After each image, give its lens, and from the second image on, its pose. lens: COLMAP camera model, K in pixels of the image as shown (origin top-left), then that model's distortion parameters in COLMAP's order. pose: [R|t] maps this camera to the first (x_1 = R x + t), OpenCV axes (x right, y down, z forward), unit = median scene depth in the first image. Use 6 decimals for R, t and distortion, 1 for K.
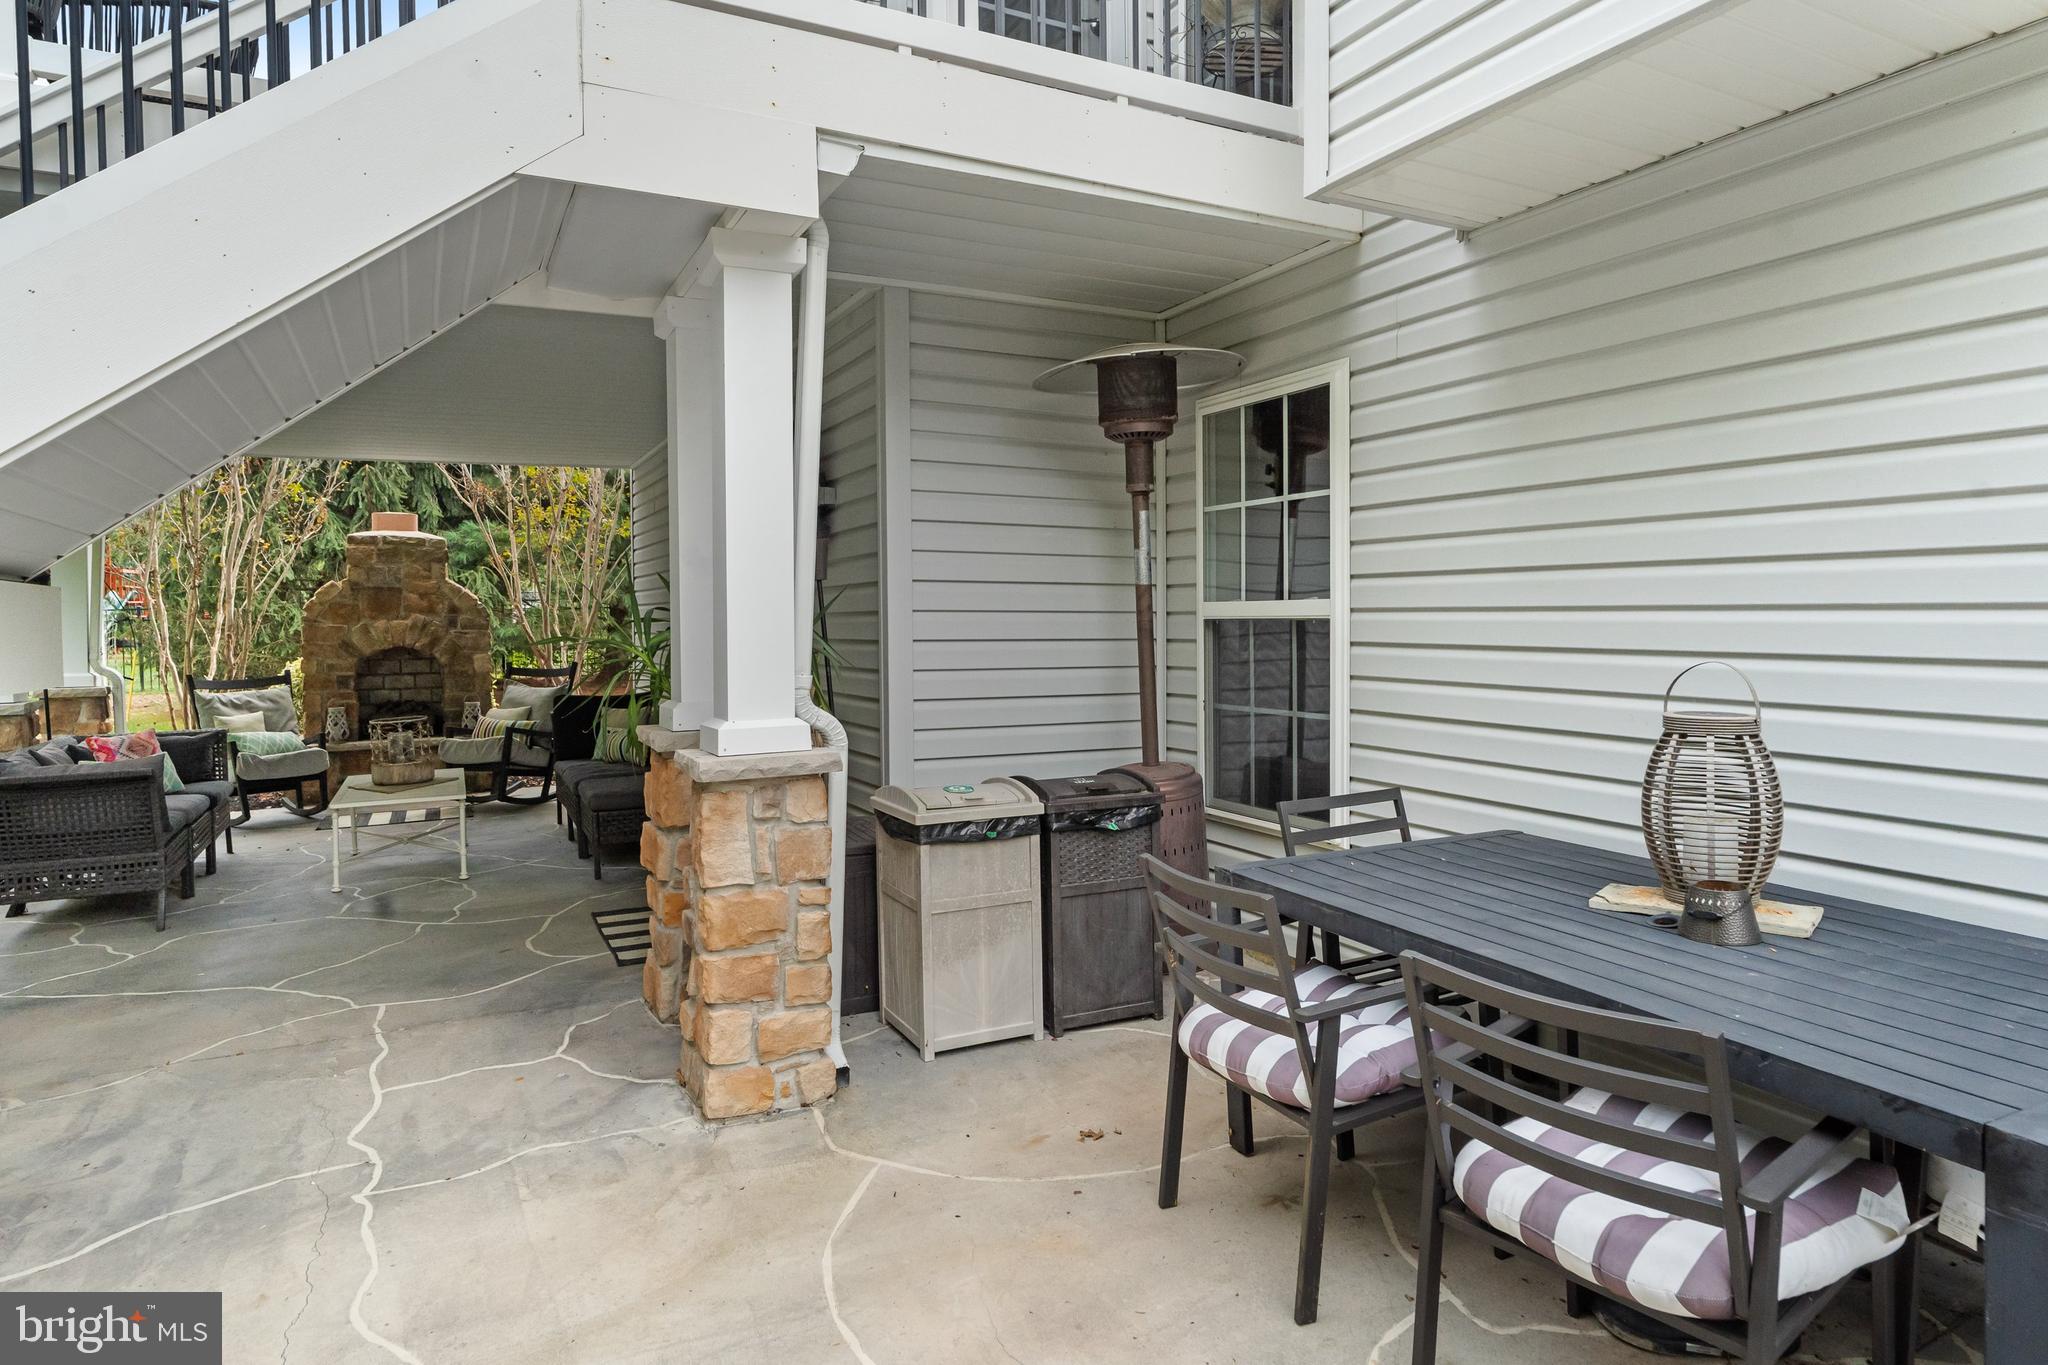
lens RADIAL K [[1194.4, 0, 1032.3], [0, 1194.4, 637.3], [0, 0, 1]] dist [0.000140, -0.000202]
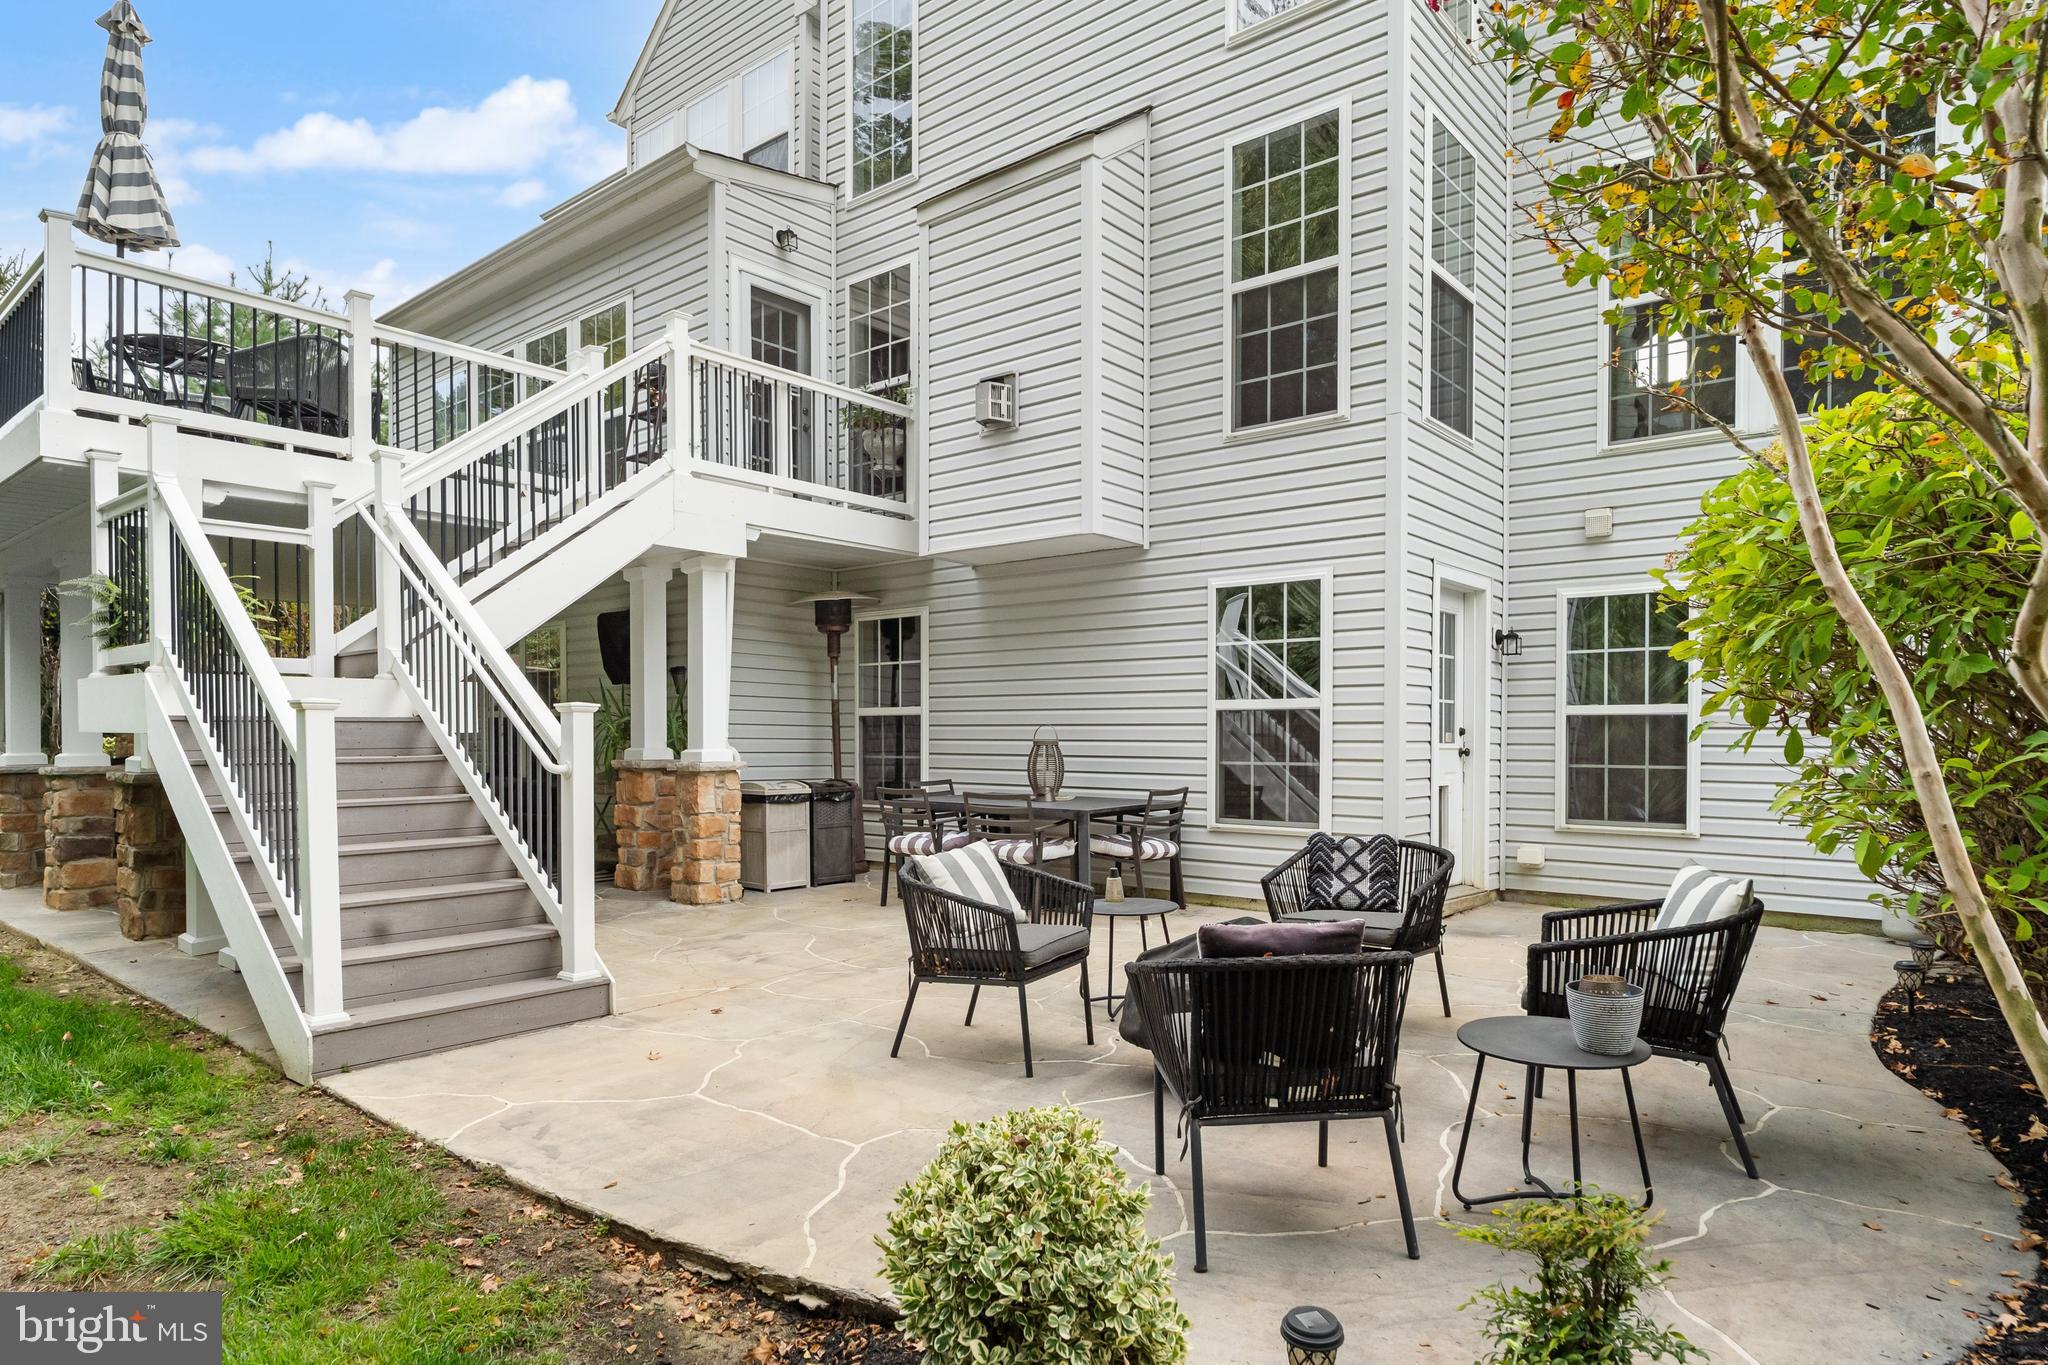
lens RADIAL K [[1166.3, 0, 1030.7], [0, 1166.3, 734.2], [0, 0, 1]] dist [-0.001197, -0.000187]
pose [[0.920124, 0.005082, 0.391594, -0.220291], [0.003537, 0.999767, -0.021286, 0.035193], [-0.391611, 0.020971, 0.919892, -0.585228]]
